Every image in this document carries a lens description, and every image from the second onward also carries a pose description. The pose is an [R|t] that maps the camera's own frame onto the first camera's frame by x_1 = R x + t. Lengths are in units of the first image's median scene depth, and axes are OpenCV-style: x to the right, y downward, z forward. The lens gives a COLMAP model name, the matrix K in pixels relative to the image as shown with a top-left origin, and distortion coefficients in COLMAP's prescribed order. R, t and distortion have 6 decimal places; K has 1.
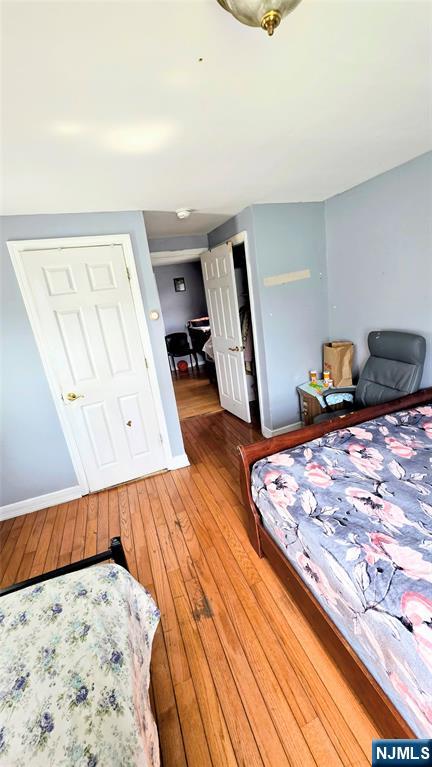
lens RADIAL K [[302.5, 0, 214.0], [0, 302.5, 384.8], [0, 0, 1]] dist [-0.000531, -0.000137]
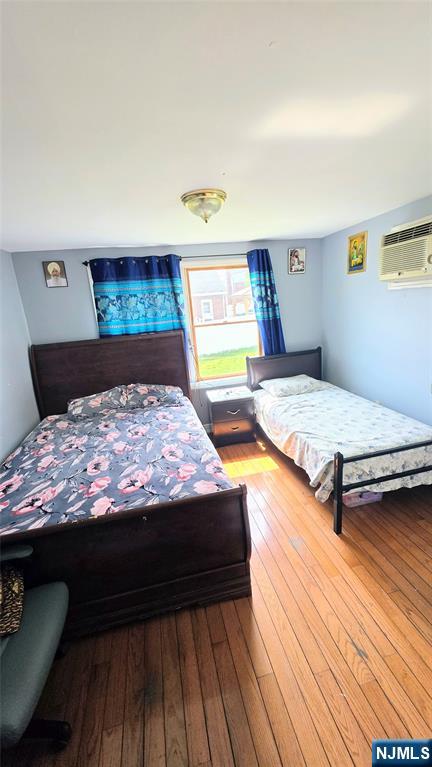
lens RADIAL K [[302.5, 0, 214.0], [0, 302.5, 384.8], [0, 0, 1]] dist [-0.000531, -0.000137]
pose [[-0.968506, 0.173031, 0.179044, -0.041487], [0.241238, 0.830128, 0.502685, -0.517072], [-0.061649, 0.530046, -0.845725, 1.640617]]
